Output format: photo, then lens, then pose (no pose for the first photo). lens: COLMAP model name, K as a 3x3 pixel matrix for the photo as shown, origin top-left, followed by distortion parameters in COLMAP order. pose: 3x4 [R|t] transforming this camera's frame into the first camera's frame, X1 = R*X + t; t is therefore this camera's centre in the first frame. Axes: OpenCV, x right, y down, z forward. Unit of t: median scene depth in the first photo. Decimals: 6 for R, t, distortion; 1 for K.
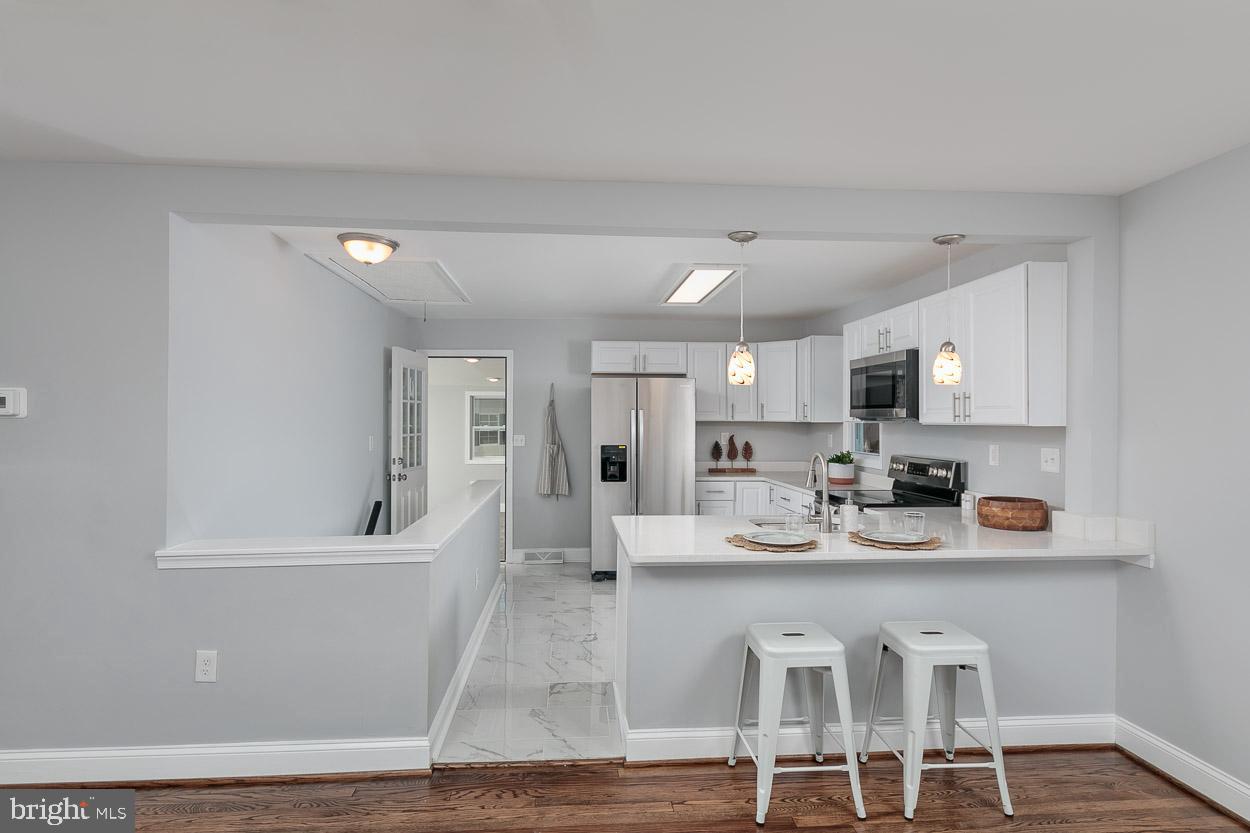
lens RADIAL K [[633.4, 0, 619.3], [0, 633.4, 418.6], [0, 0, 1]] dist [-0.002245, -0.000540]
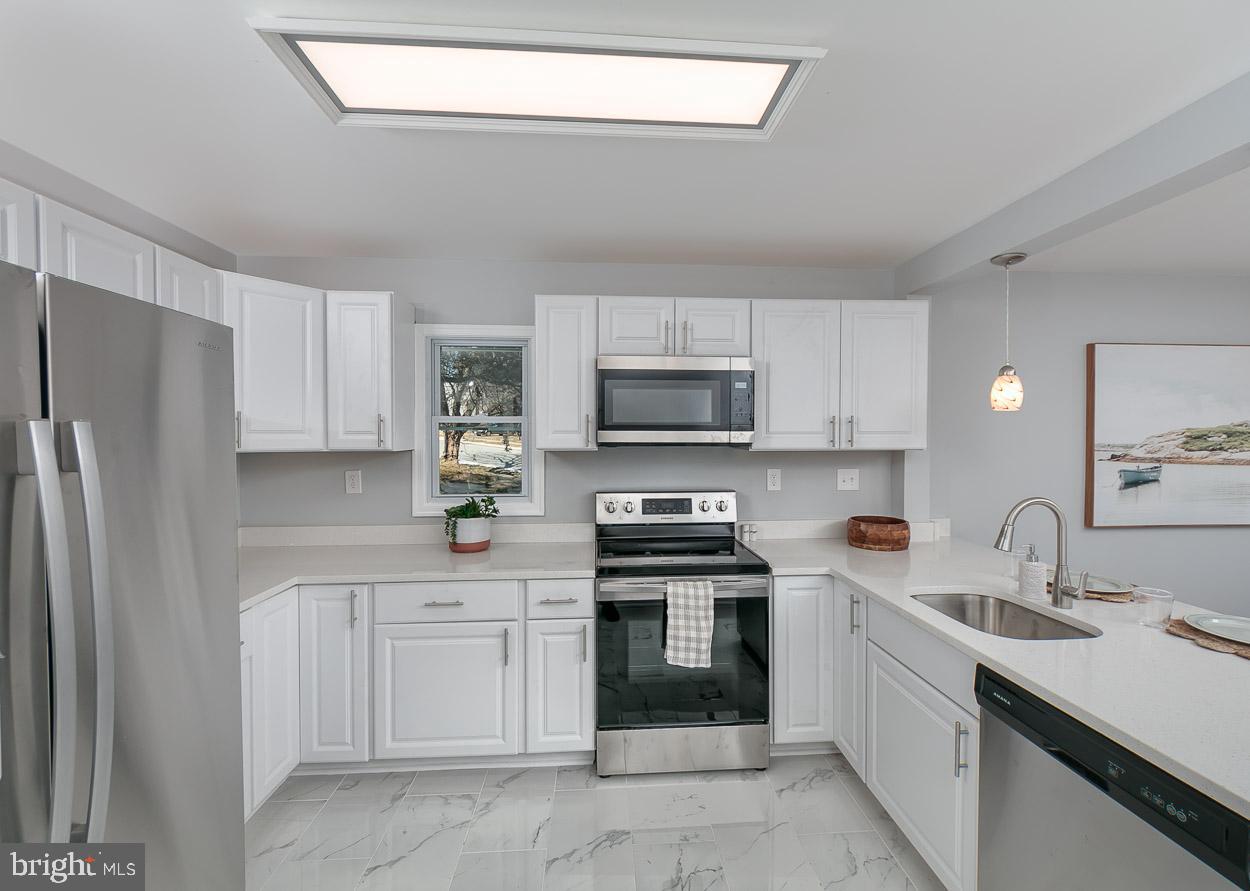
lens RADIAL K [[525.0, 0, 624.6], [0, 525.0, 441.6], [0, 0, 1]] dist [-0.002659, -0.000917]
pose [[0.014752, -0.012197, 0.999817, -0.266861], [-0.001944, 0.999923, 0.012227, -0.013043], [-0.999889, -0.002124, 0.014727, 1.471989]]
